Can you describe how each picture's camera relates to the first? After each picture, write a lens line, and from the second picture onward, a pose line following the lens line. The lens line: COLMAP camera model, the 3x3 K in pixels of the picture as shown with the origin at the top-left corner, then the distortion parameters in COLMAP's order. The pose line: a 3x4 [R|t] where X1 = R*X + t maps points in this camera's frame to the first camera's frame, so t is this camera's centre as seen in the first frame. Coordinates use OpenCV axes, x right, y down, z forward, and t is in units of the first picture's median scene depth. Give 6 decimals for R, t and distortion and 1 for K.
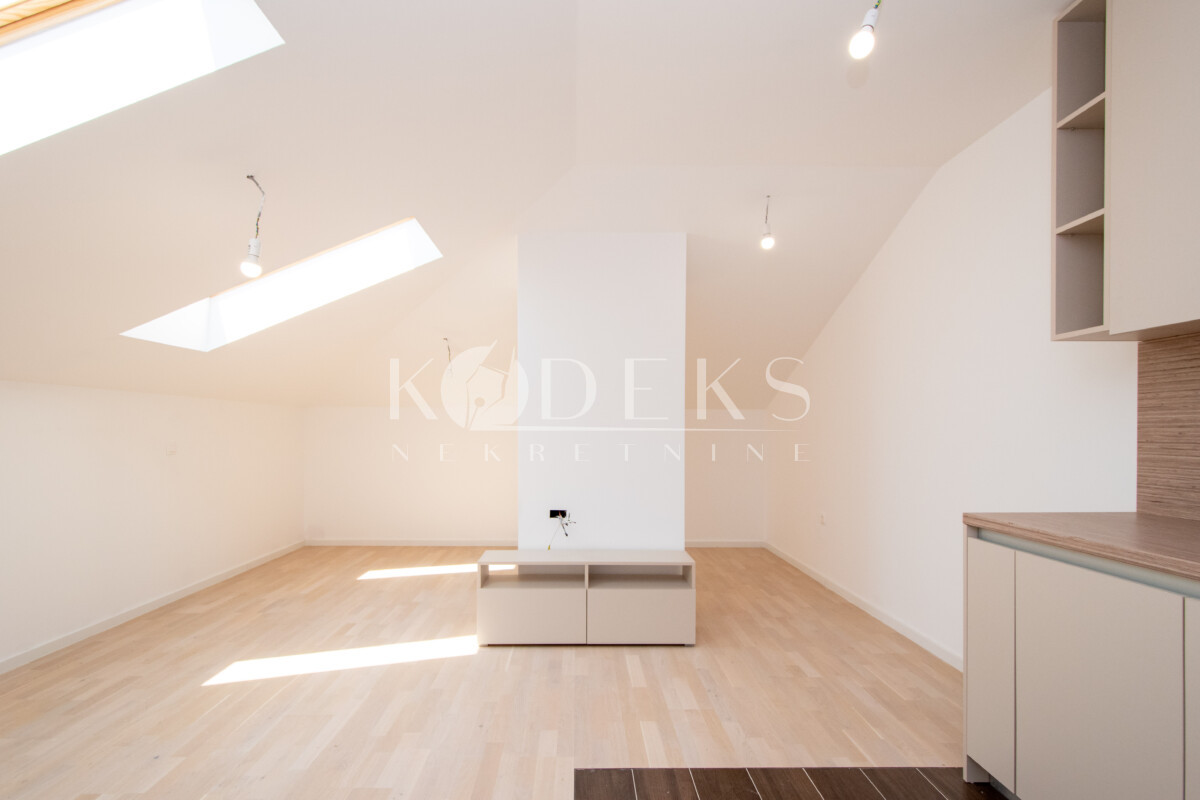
lens RADIAL K [[532.8, 0, 585.6], [0, 532.8, 435.5], [0, 0, 1]] dist [0.009244, -0.000240]
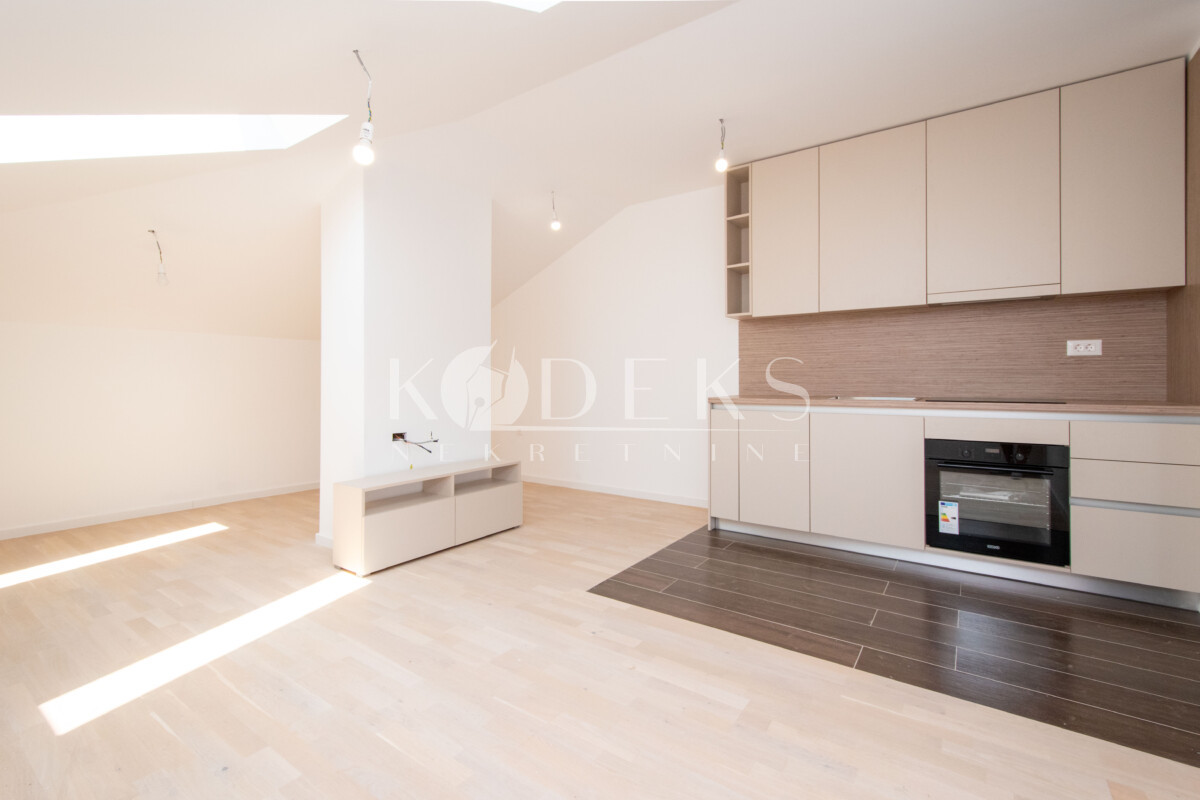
lens RADIAL K [[527.9, 0, 596.7], [0, 527.9, 377.8], [0, 0, 1]] dist [0.004707, 0.000102]
pose [[0.592568, -0.000148, 0.805520, -1.143362], [0.010747, 0.999912, -0.007722, 0.080239], [-0.805449, 0.013232, 0.592518, 0.157315]]
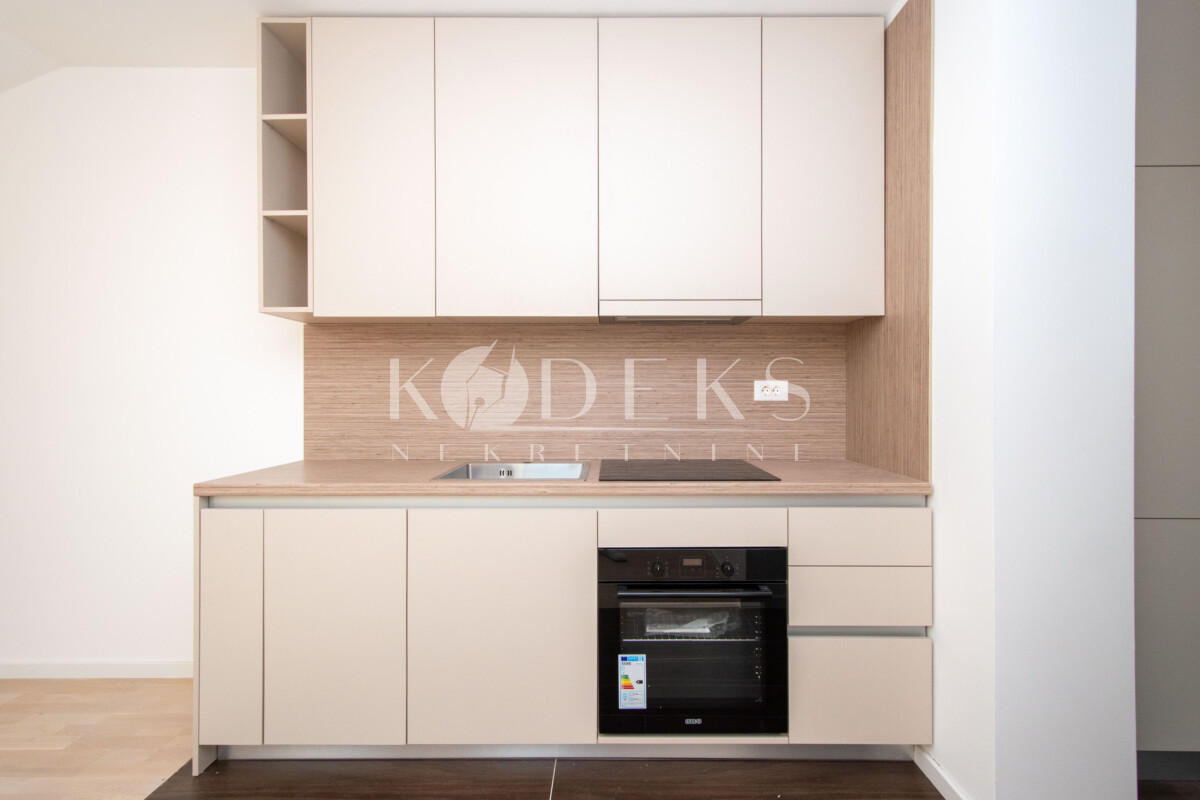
lens RADIAL K [[527.7, 0, 608.8], [0, 527.7, 395.2], [0, 0, 1]] dist [0.008932, 0.000145]
pose [[0.018965, -0.000739, 0.999820, -0.190616], [0.009430, 0.999955, 0.000560, -0.001464], [-0.999776, 0.009417, 0.018971, 0.269173]]
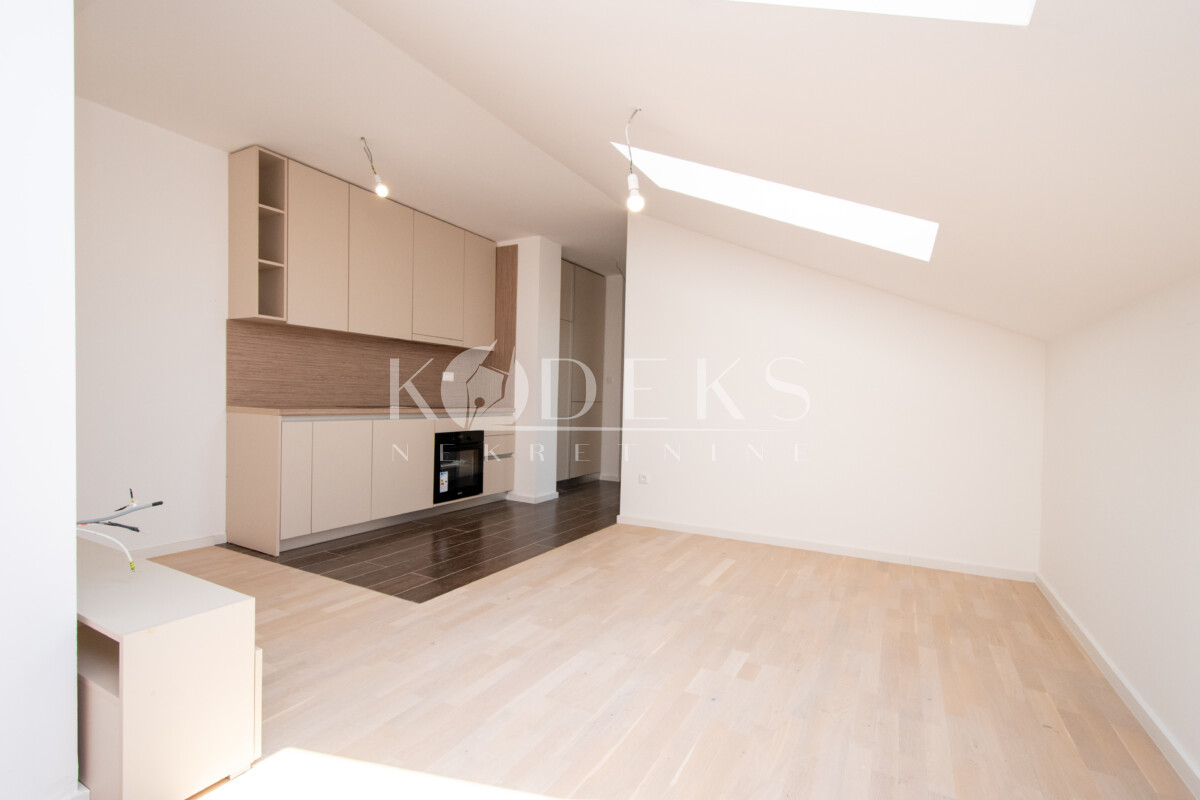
lens RADIAL K [[540.7, 0, 604.2], [0, 540.7, 412.8], [0, 0, 1]] dist [0.008774, 0.000075]
pose [[-0.865663, -0.037432, 0.499225, -1.155832], [-0.022956, 0.999120, 0.035108, 0.066276], [-0.500100, 0.018932, -0.865761, 2.029968]]
